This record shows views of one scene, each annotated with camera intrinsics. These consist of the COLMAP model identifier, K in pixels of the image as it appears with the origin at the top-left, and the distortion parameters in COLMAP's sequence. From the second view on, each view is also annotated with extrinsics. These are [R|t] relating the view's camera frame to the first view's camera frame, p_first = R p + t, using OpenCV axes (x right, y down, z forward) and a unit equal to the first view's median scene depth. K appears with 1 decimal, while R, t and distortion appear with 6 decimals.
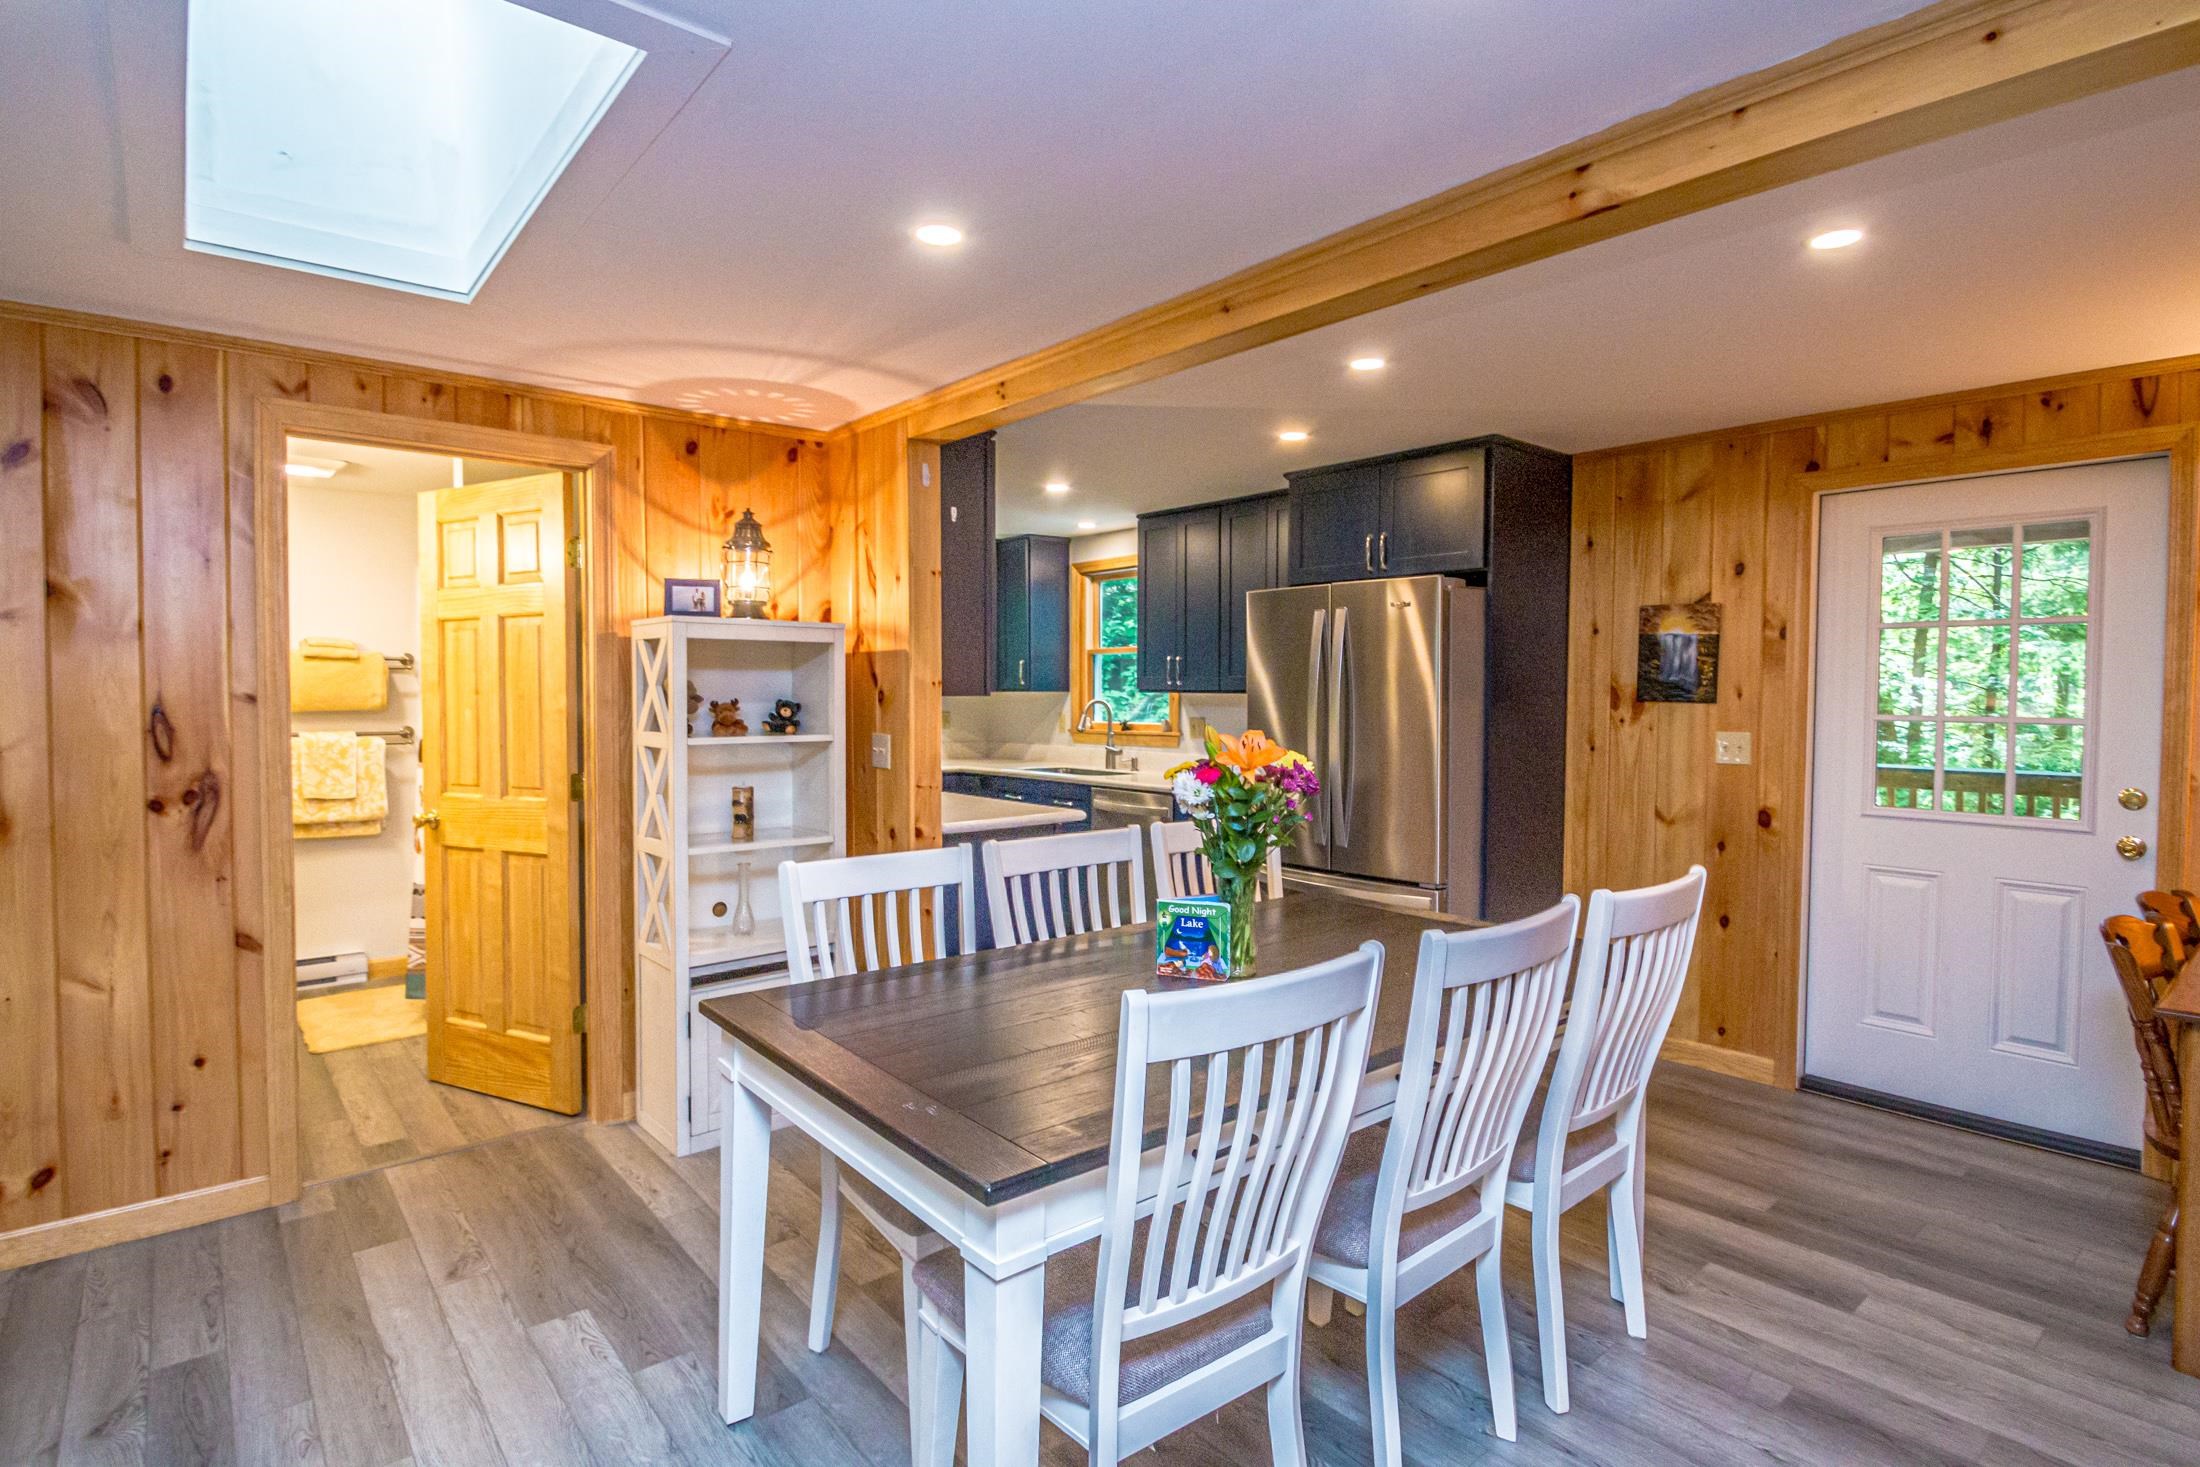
lens RADIAL K [[1139.2, 0, 1094.7], [0, 1139.2, 726.5], [0, 0, 1]] dist [0.000583, 0.002467]
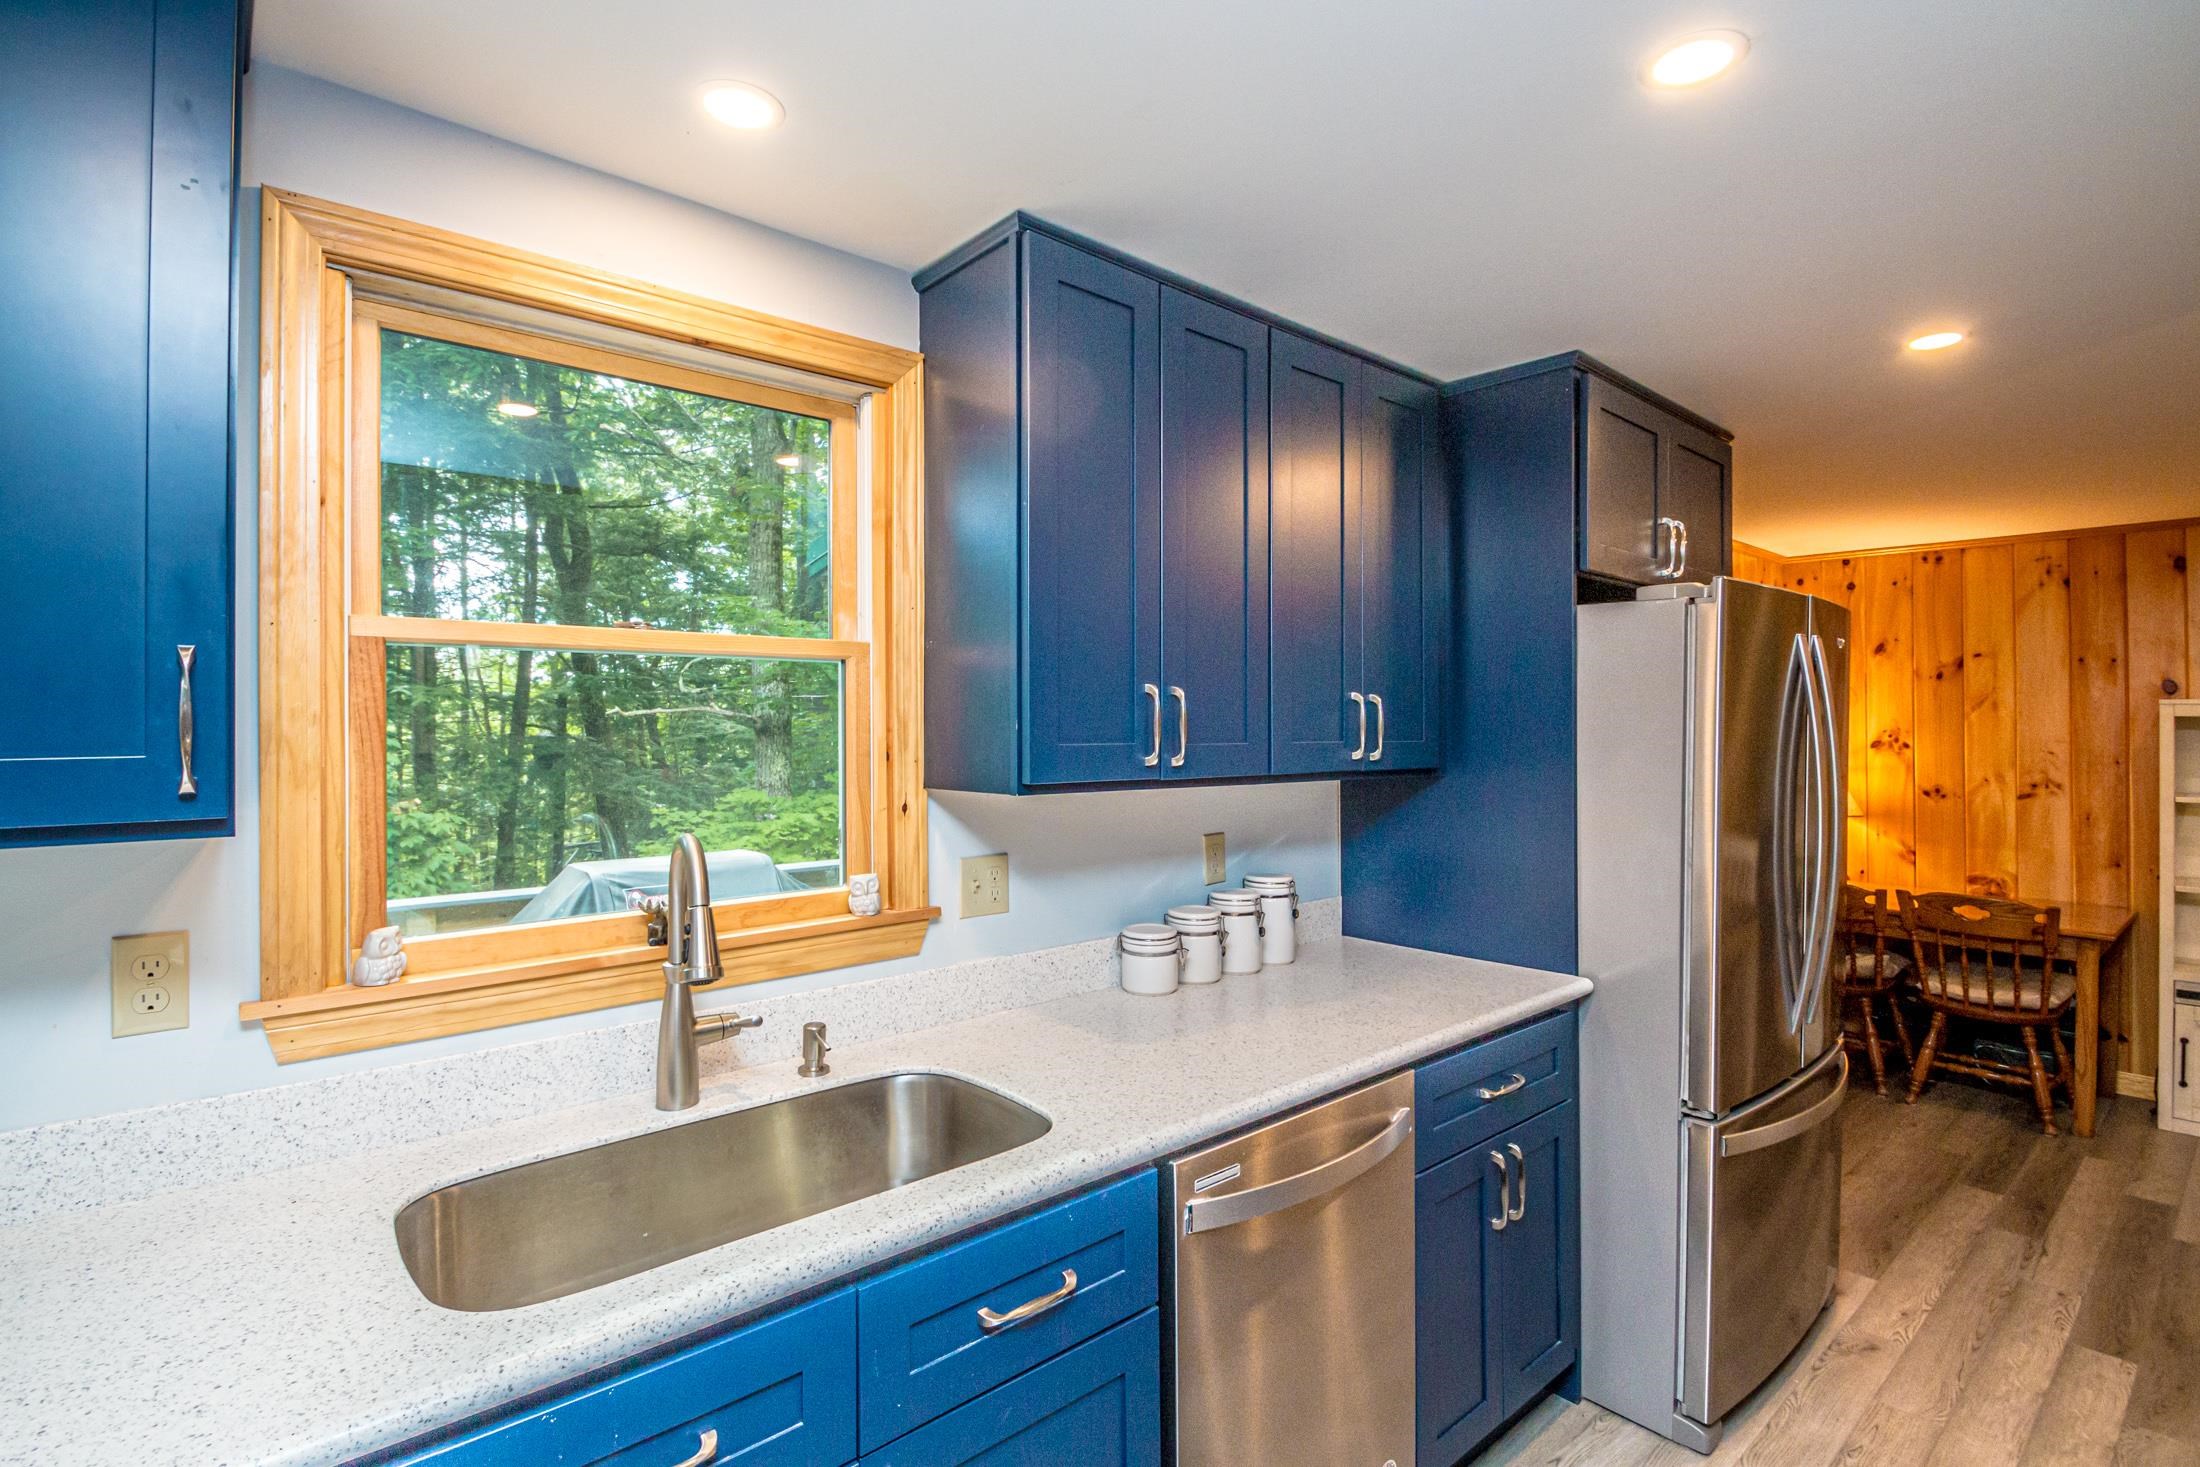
lens RADIAL K [[1061.5, 0, 1096.8], [0, 1061.5, 713.5], [0, 0, 1]] dist [-0.005183, -0.007340]
pose [[0.004035, 0.007982, 0.999960, -0.406960], [0.031952, 0.999457, -0.008107, -0.078876], [-0.999481, 0.031984, 0.003777, 1.512366]]
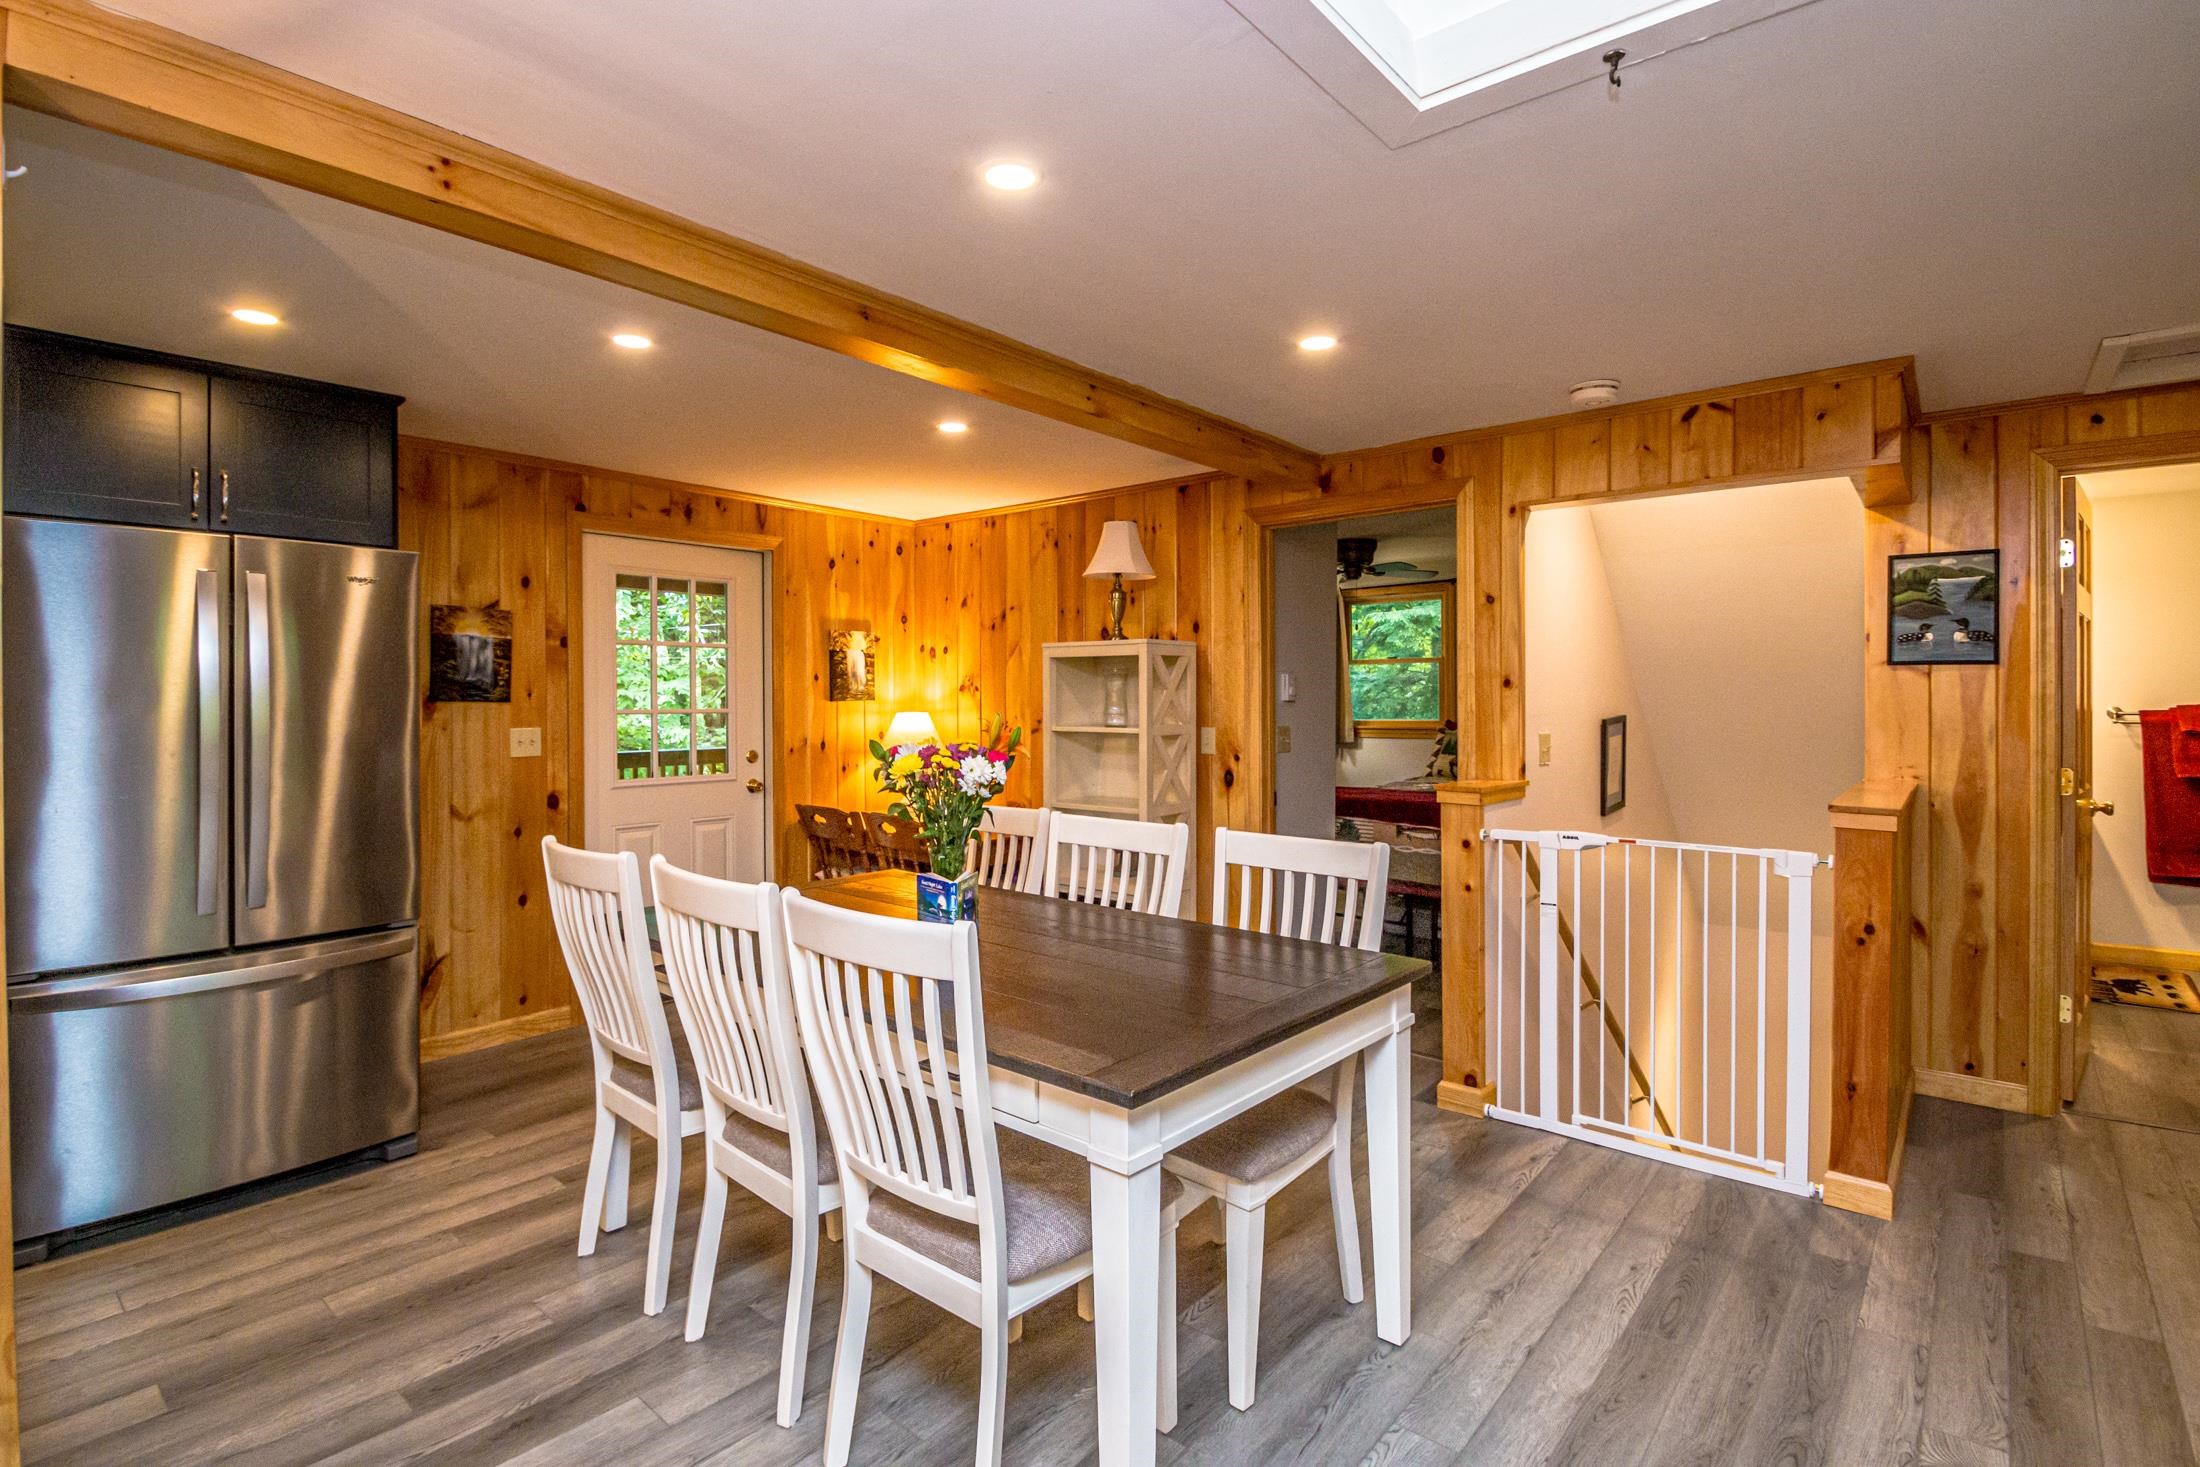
lens RADIAL K [[1061.5, 0, 1105.5], [0, 1061.5, 708.4], [0, 0, 1]] dist [-0.005183, -0.007340]
pose [[-0.166337, -0.005430, 0.986054, -0.556793], [0.033552, 0.999375, 0.011163, -0.006603], [-0.985498, 0.034941, -0.166050, 0.615834]]
